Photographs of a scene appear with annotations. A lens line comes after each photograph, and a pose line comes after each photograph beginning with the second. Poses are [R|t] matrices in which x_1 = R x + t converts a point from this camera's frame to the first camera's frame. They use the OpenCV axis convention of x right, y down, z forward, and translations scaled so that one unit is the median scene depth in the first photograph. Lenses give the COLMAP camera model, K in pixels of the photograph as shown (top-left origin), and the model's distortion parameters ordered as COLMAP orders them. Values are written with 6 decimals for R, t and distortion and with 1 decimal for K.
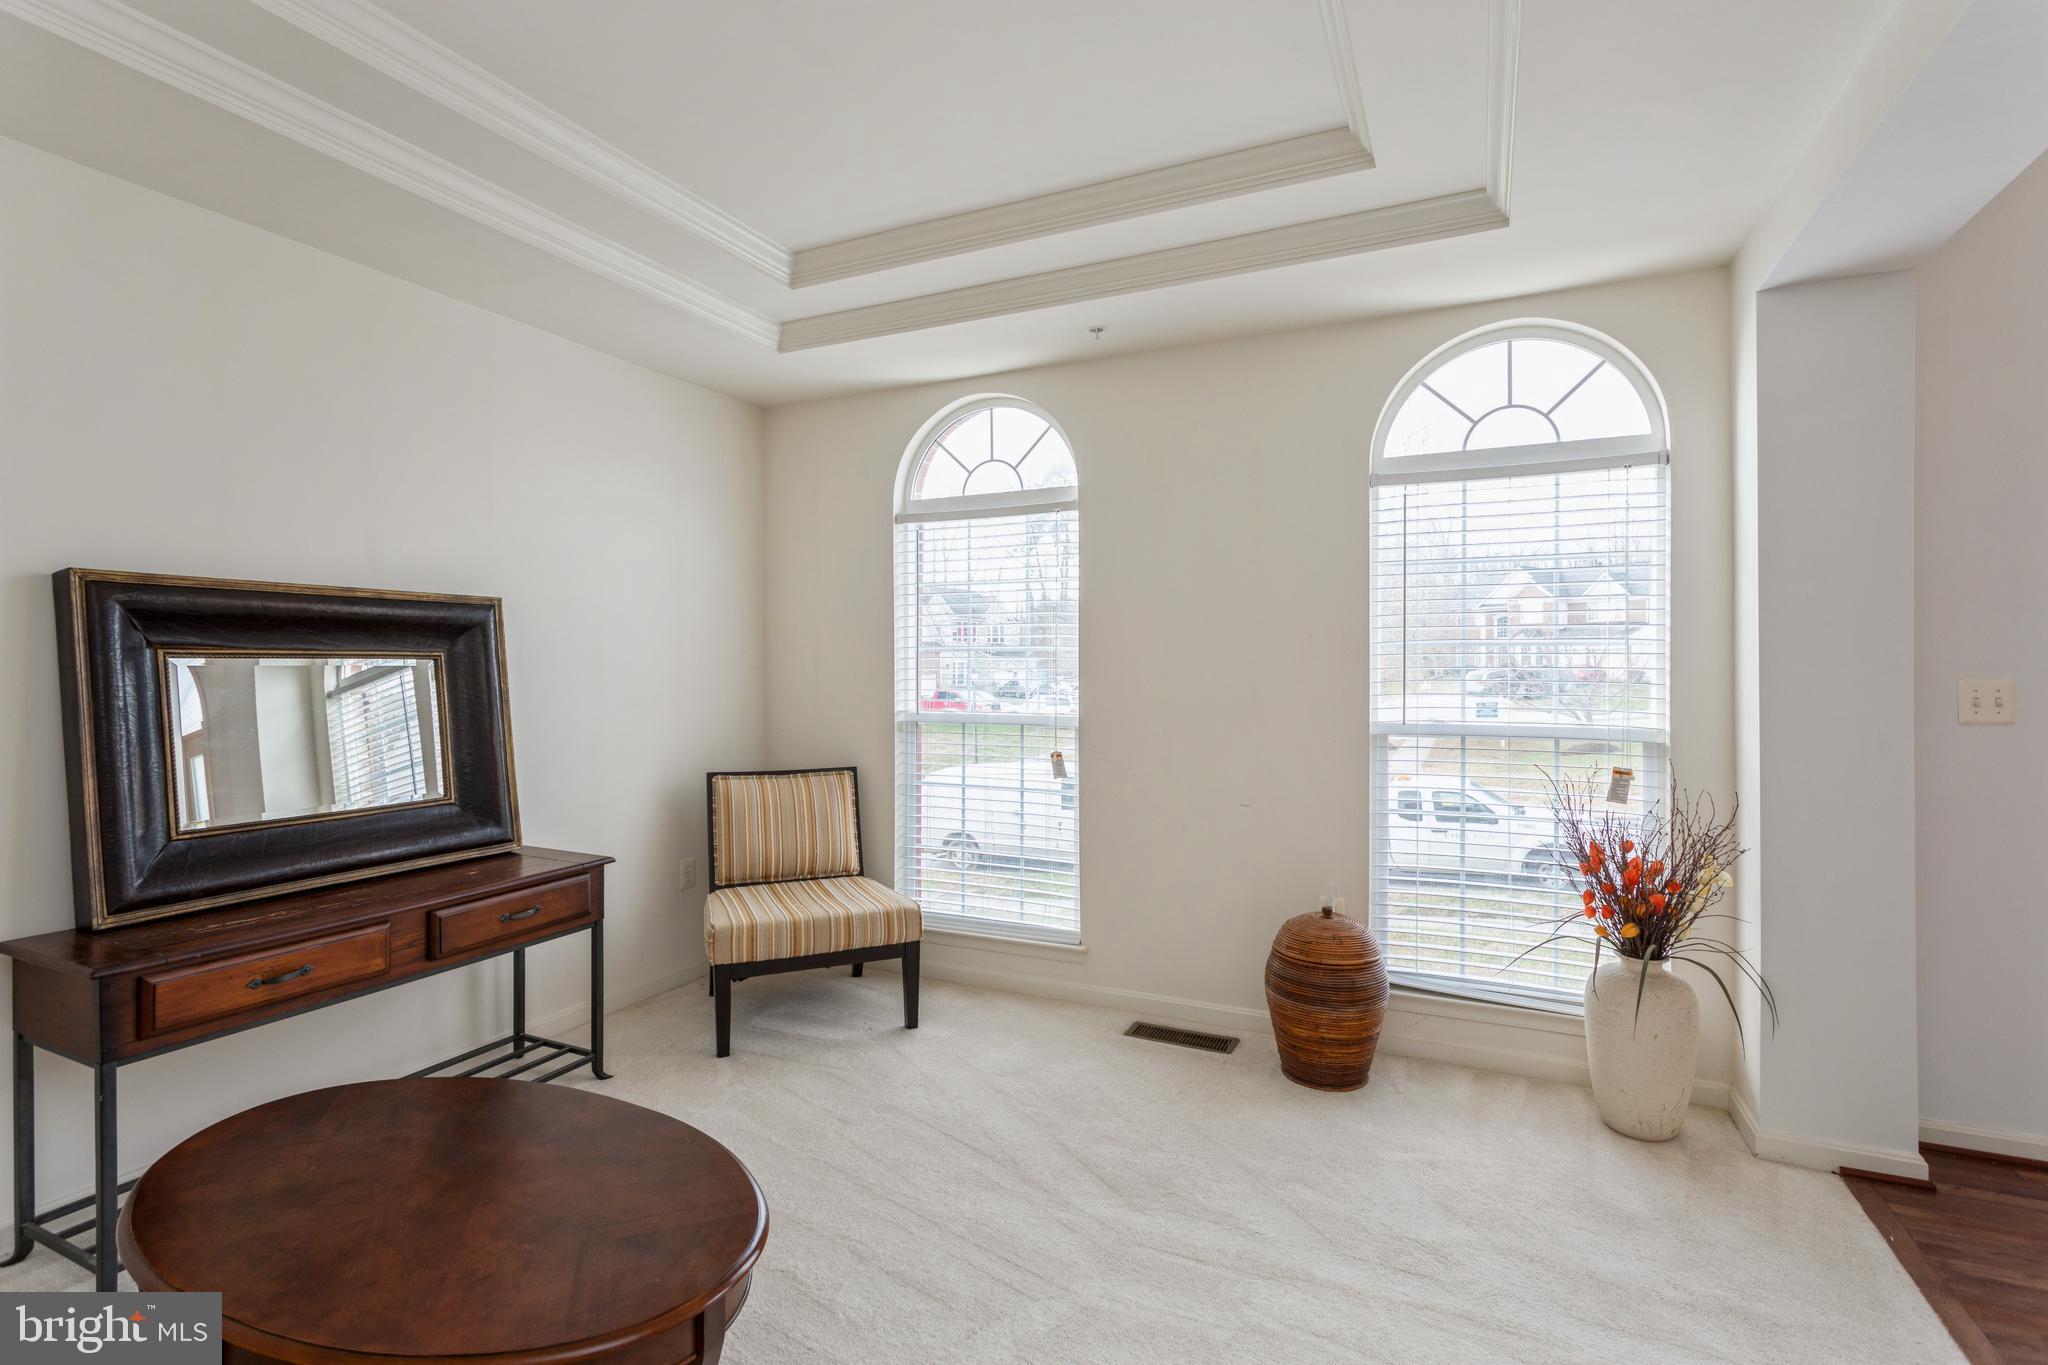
lens RADIAL K [[975.2, 0, 1015.3], [0, 975.2, 660.1], [0, 0, 1]] dist [0.003111, 0.001177]
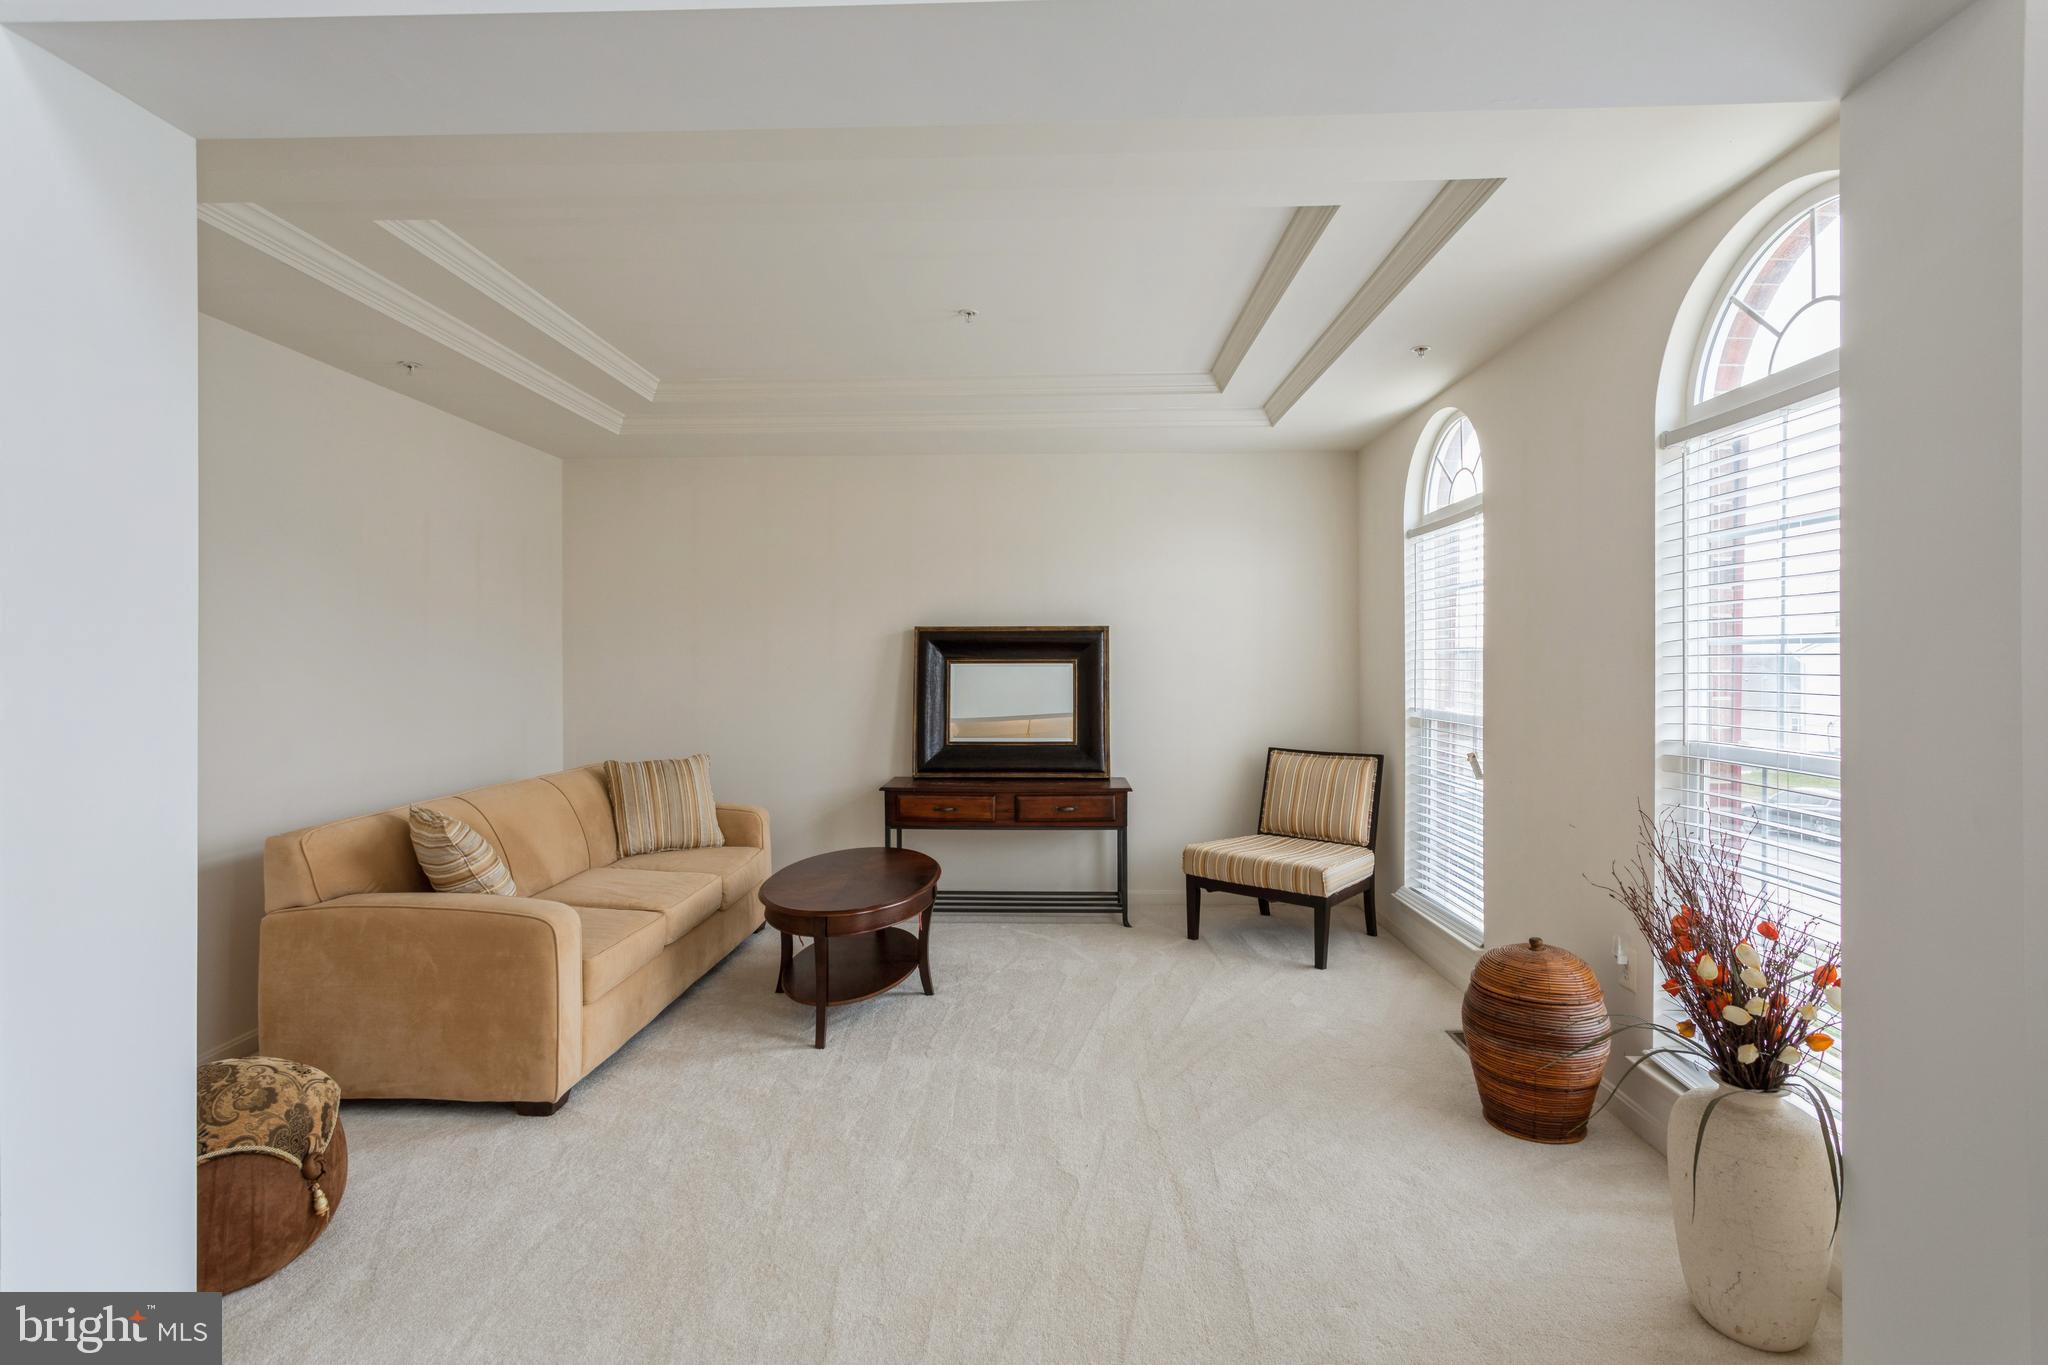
lens RADIAL K [[965.7, 0, 1028.0], [0, 965.7, 663.2], [0, 0, 1]] dist [-0.003008, -0.000514]
pose [[0.389630, -0.001689, -0.920970, 0.946535], [0.008603, 0.999961, 0.001806, -0.004160], [0.920931, -0.008627, 0.389629, 0.237051]]
